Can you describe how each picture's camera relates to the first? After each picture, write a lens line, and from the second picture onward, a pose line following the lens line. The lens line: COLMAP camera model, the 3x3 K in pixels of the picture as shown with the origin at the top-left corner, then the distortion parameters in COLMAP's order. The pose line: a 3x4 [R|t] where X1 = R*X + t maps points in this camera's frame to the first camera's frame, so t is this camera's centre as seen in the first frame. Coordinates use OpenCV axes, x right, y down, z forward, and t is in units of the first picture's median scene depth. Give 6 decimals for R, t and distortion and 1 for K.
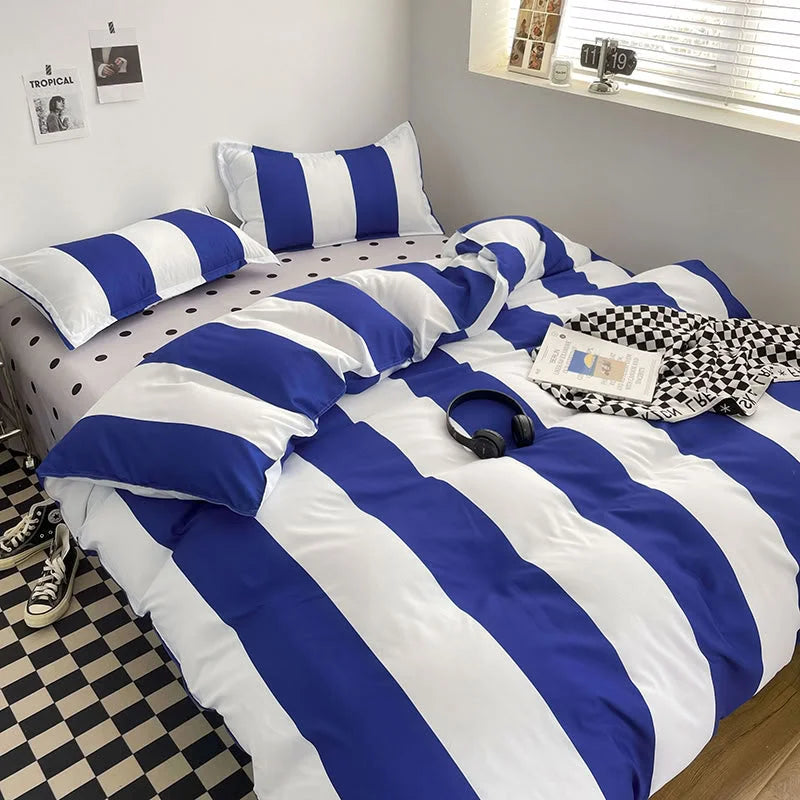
lens RADIAL K [[789.6, 0, 401.0], [0, 789.6, 379.7], [0, 0, 1]] dist [-0.014487, 0.003092]
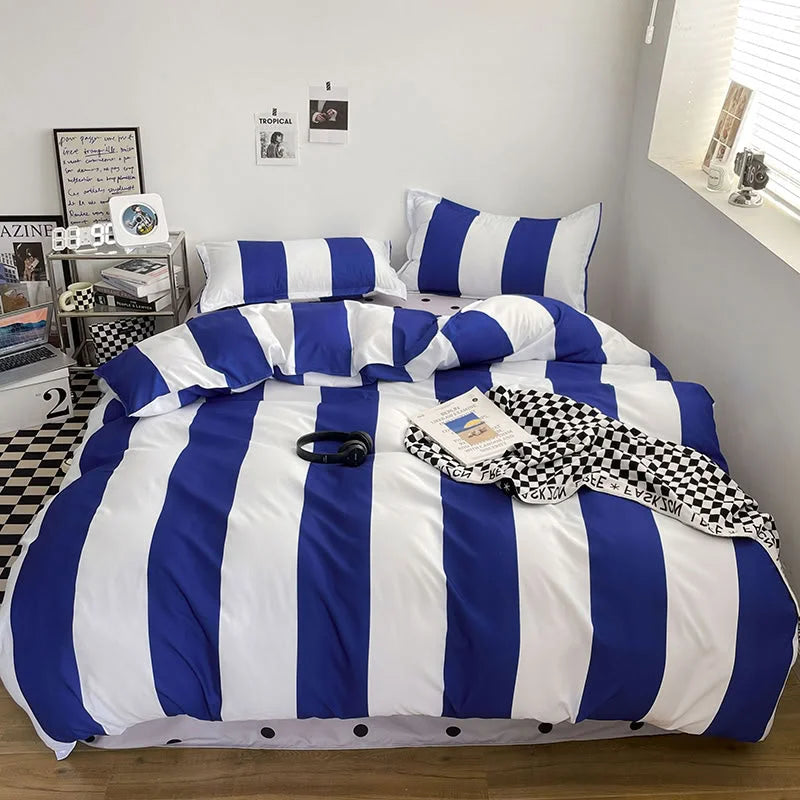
lens RADIAL K [[916.3, 0, 400.0], [0, 916.3, 400.0], [0, 0, 1]] dist [-0.031560, -0.026744]
pose [[0.791482, 0.284308, -0.541041, 0.653495], [-0.326982, 0.944856, 0.018169, -0.035526], [0.516372, 0.162531, 0.840800, -0.089455]]
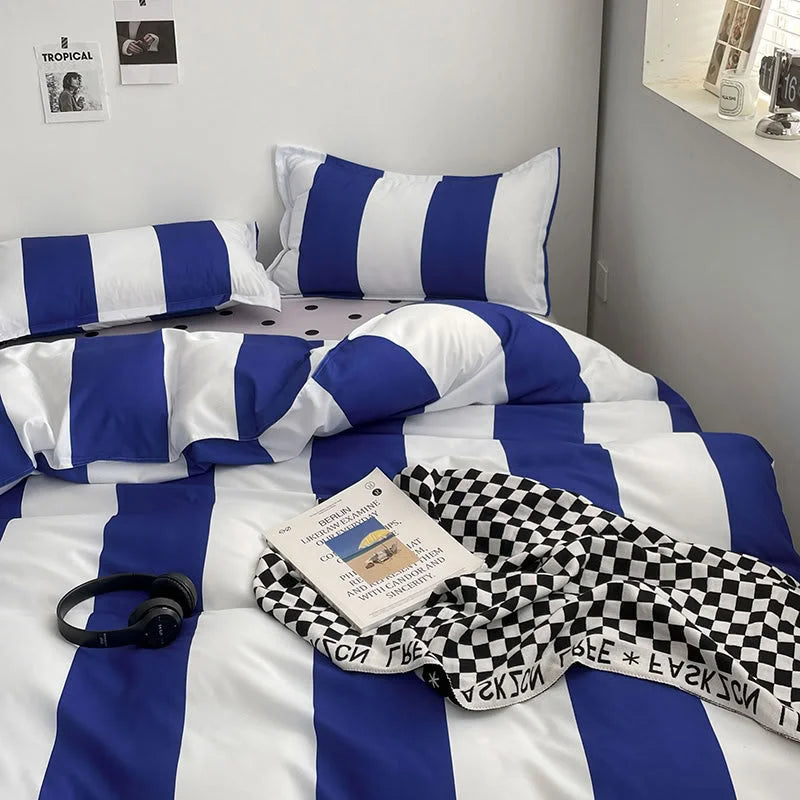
lens RADIAL K [[1084.8, 0, 388.2], [0, 1084.8, 353.1], [0, 0, 1]] dist [-0.035556, -0.022510]
pose [[0.835875, 0.206298, -0.508678, 0.515070], [-0.258103, 0.965569, -0.032531, -0.111302], [0.484453, 0.158483, 0.860342, 0.191789]]
